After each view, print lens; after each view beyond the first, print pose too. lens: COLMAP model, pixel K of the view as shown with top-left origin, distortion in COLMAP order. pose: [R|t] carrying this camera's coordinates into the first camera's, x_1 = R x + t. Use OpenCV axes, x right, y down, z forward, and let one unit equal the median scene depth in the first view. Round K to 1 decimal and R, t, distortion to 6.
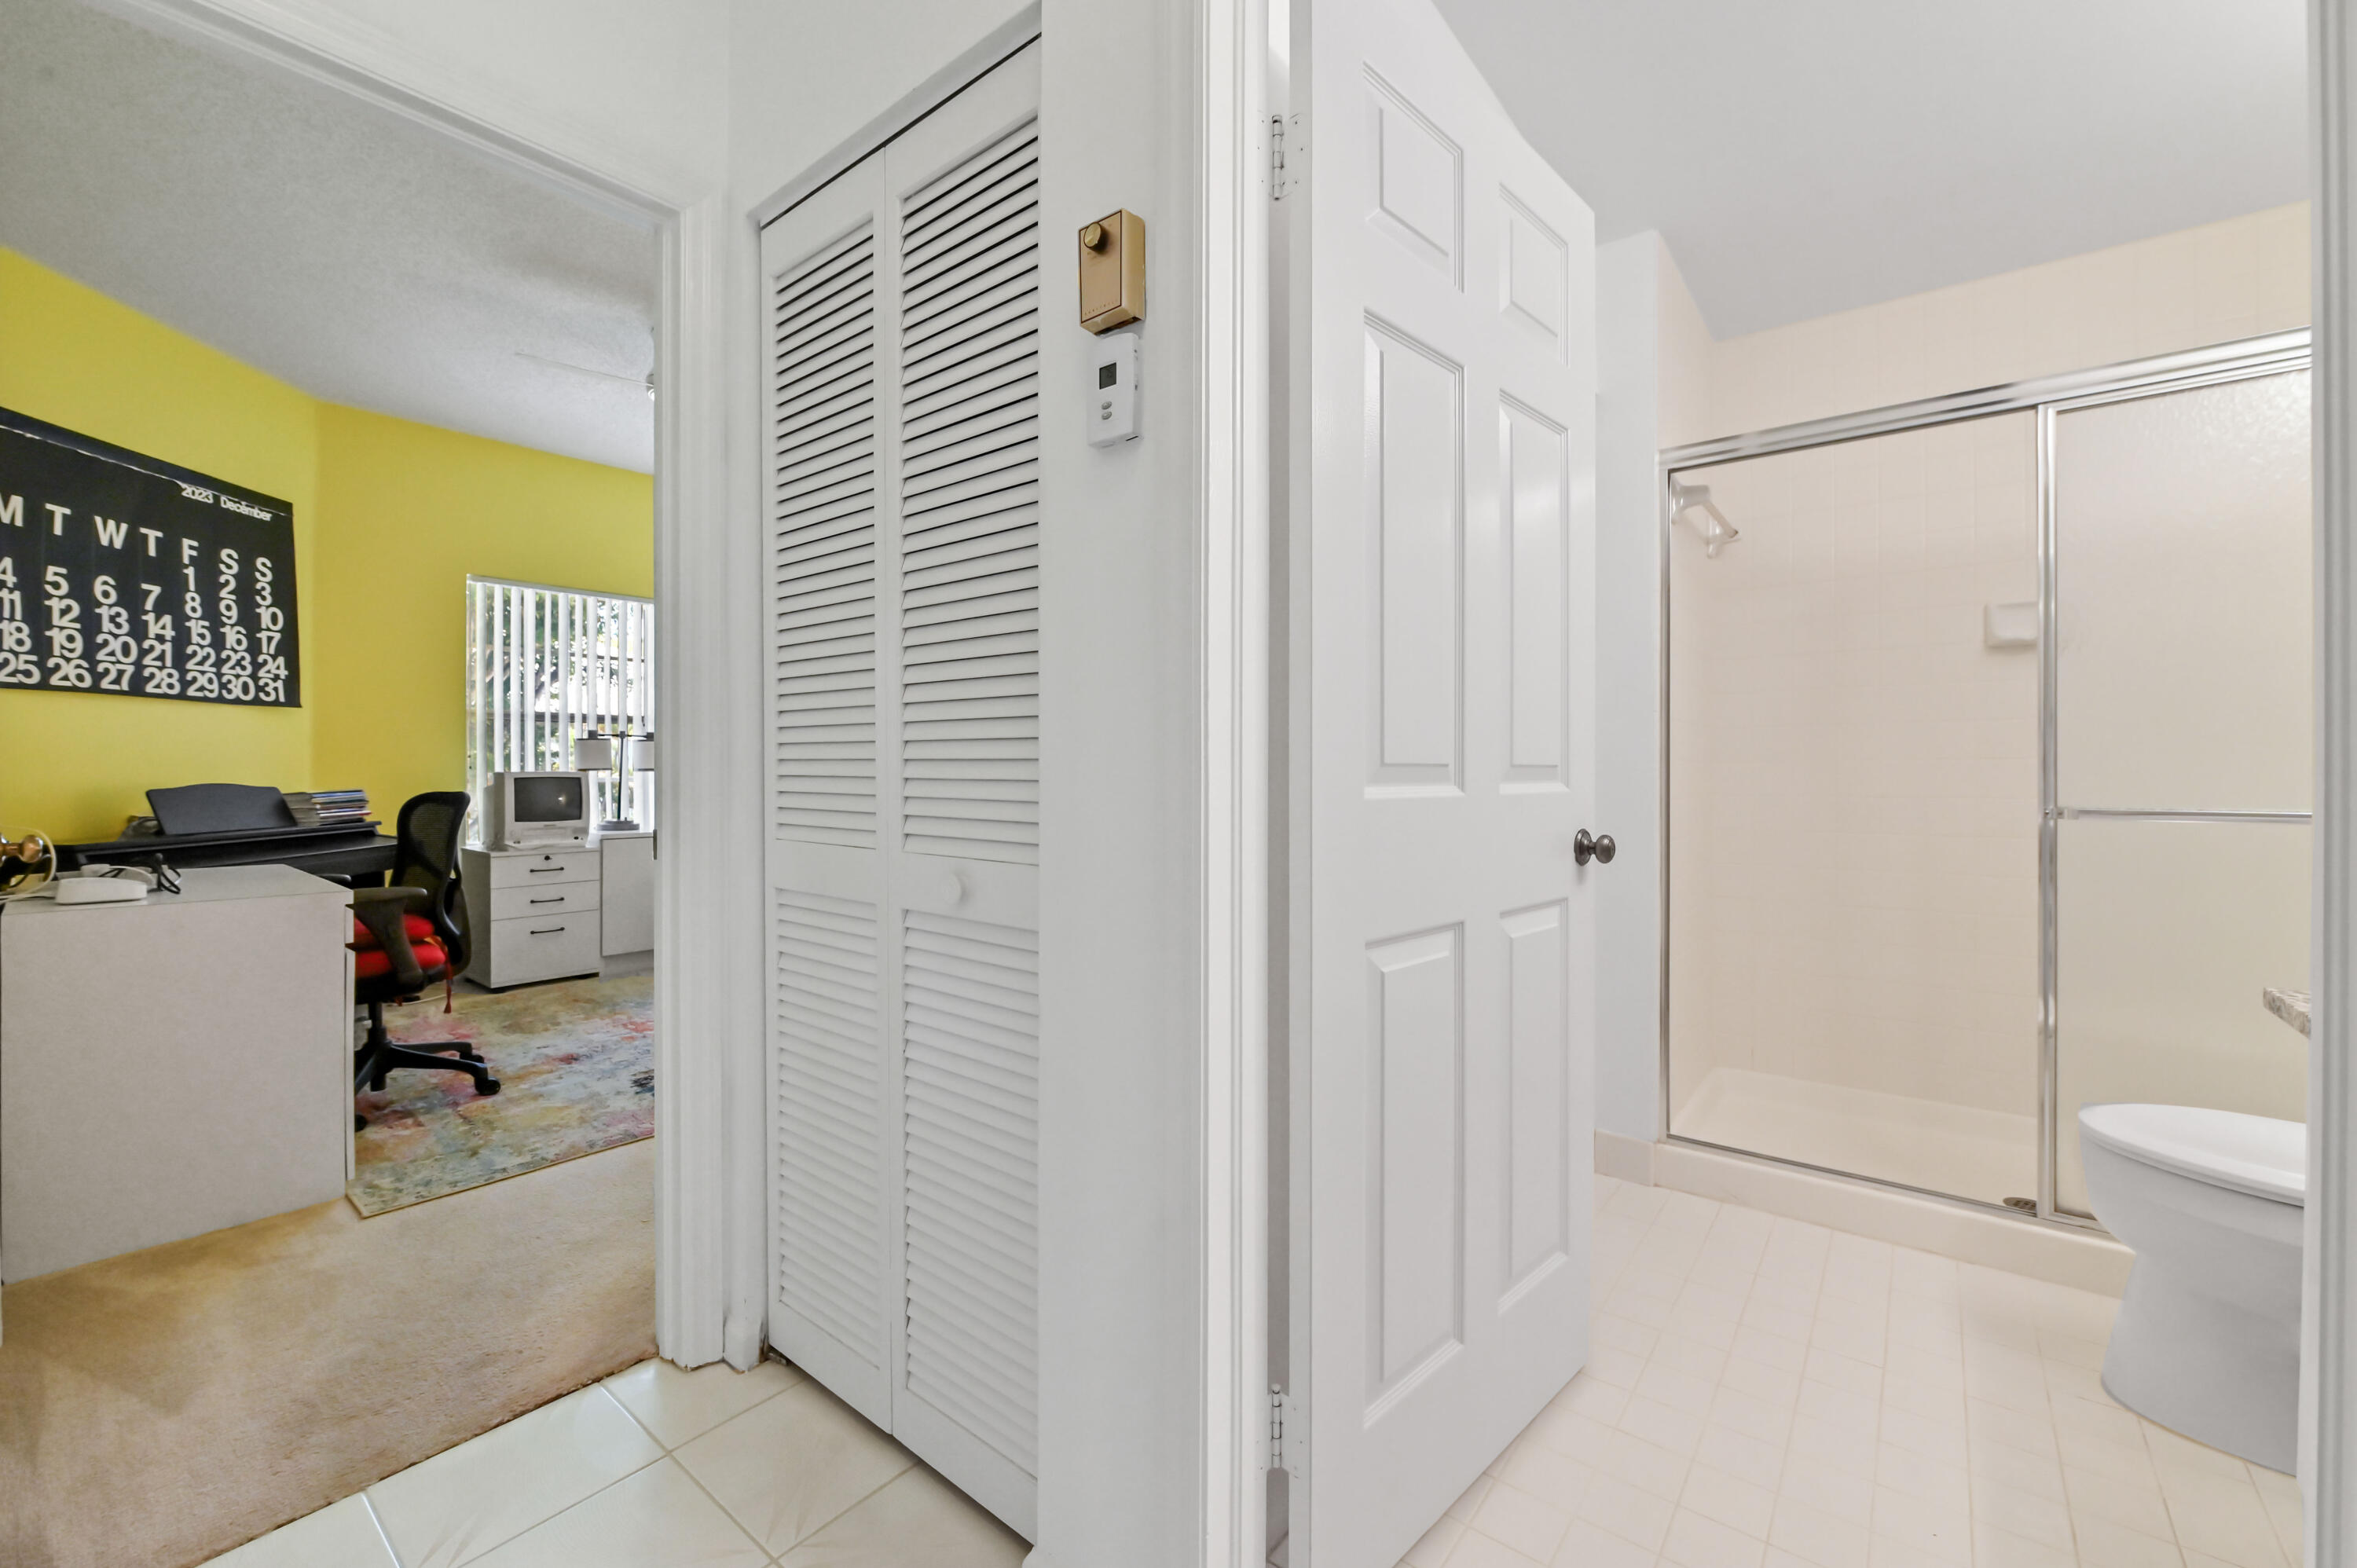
lens RADIAL K [[947.9, 0, 1182.2], [0, 947.9, 770.2], [0, 0, 1]] dist [-0.006382, -0.000348]
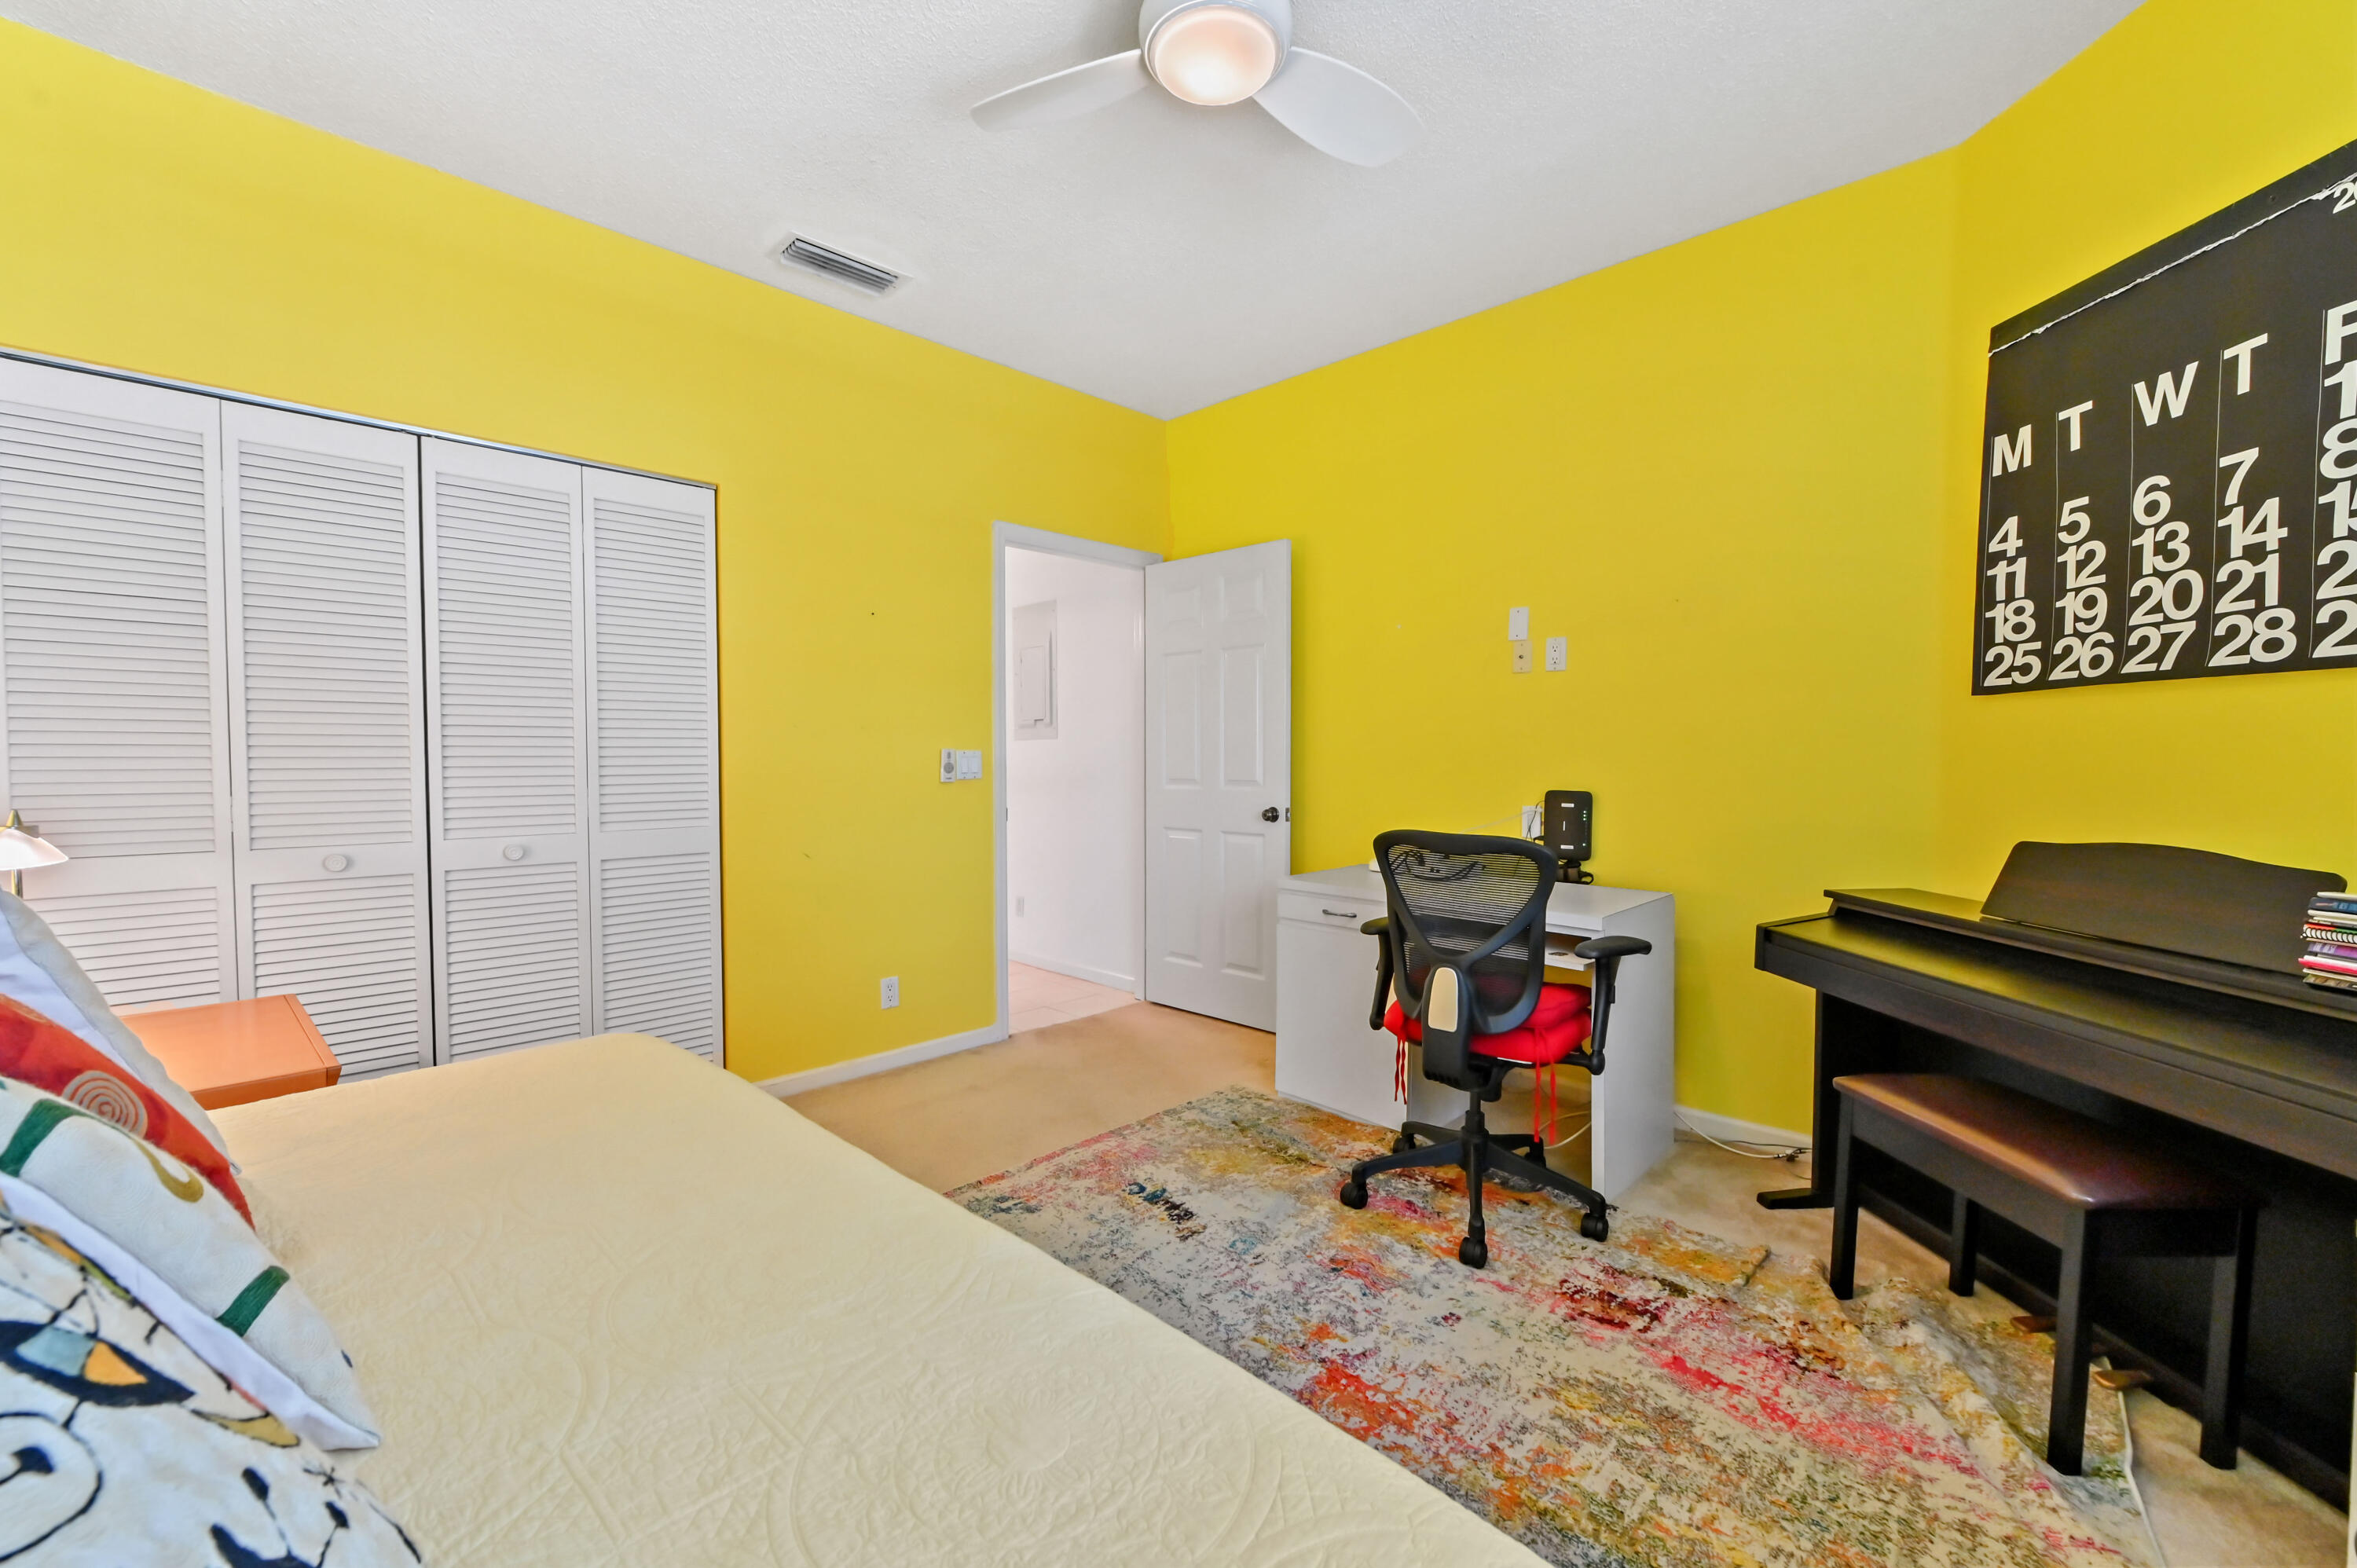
lens RADIAL K [[937.2, 0, 1182.3], [0, 937.2, 781.2], [0, 0, 1]] dist [-0.007350, -0.000122]
pose [[-0.996004, -0.002551, 0.089272, -0.589290], [0.000403, 0.999453, 0.033058, -0.037375], [-0.089307, 0.032962, -0.995459, 1.597933]]
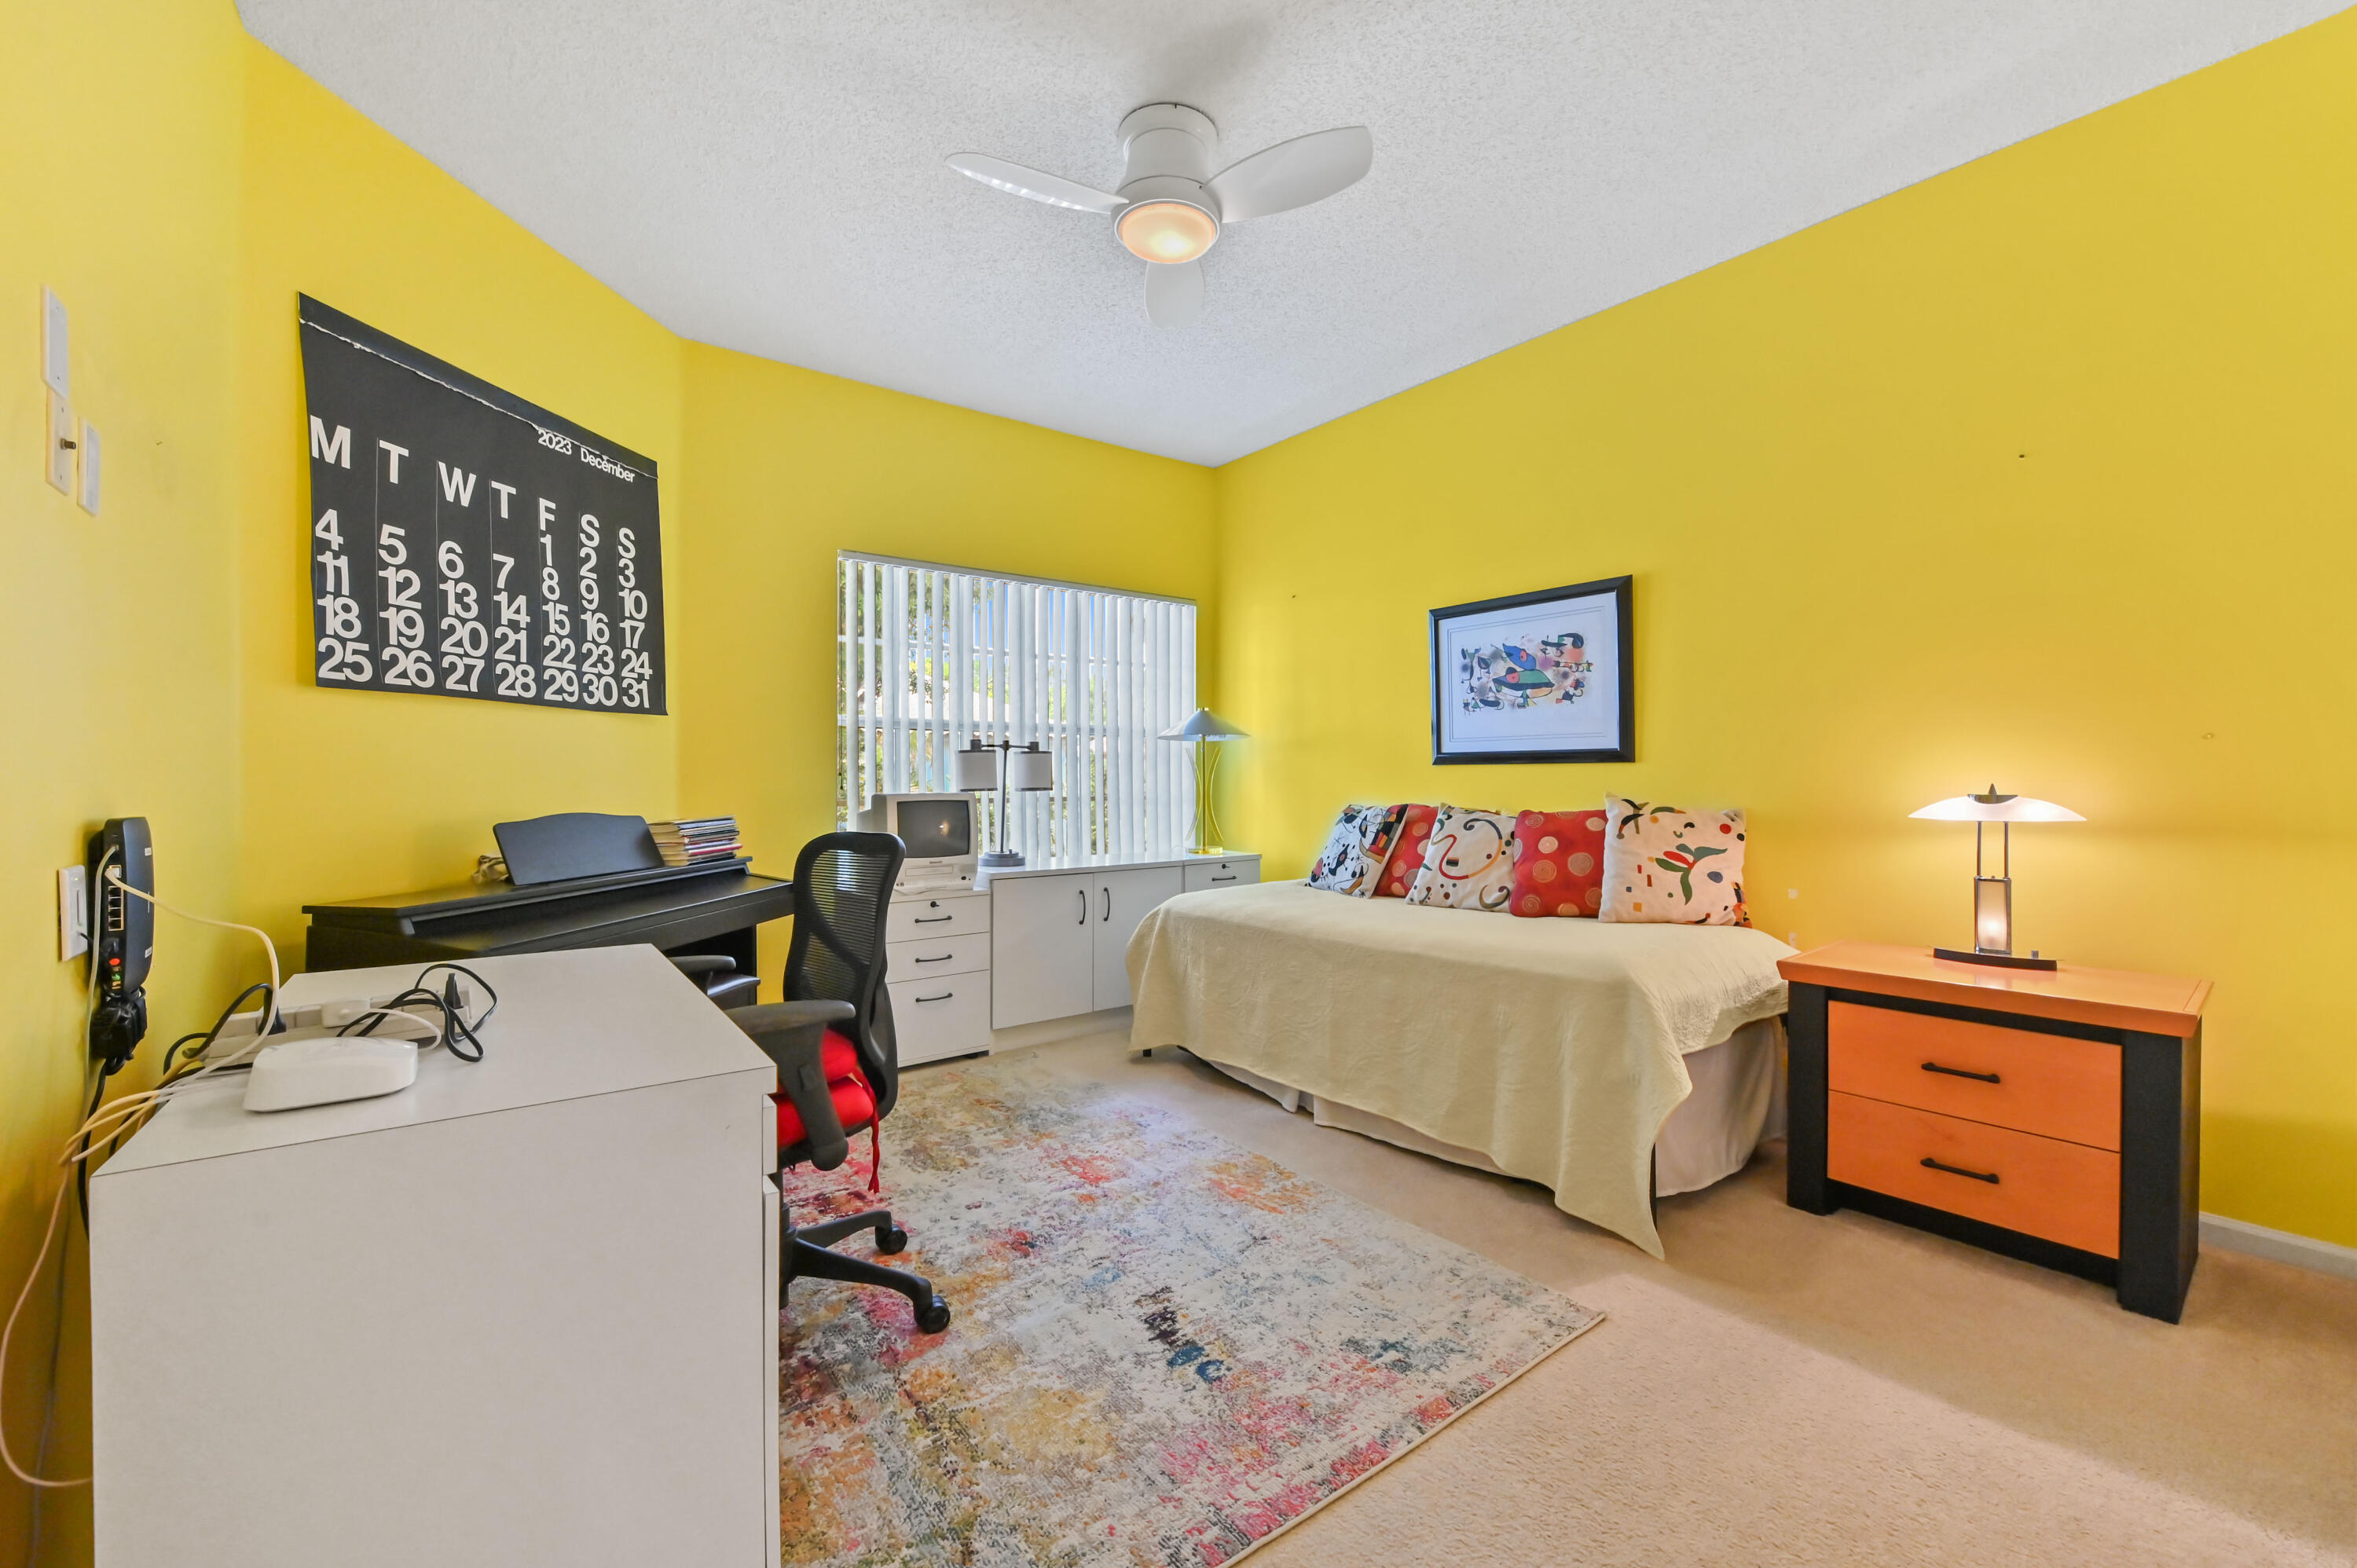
lens RADIAL K [[937.2, 0, 1182.3], [0, 937.2, 781.2], [0, 0, 1]] dist [-0.007350, -0.000122]
pose [[0.971152, -0.002421, -0.238448, -0.384541], [0.002749, 0.999996, 0.001042, -0.011684], [0.238445, -0.001667, 0.971155, 0.399829]]
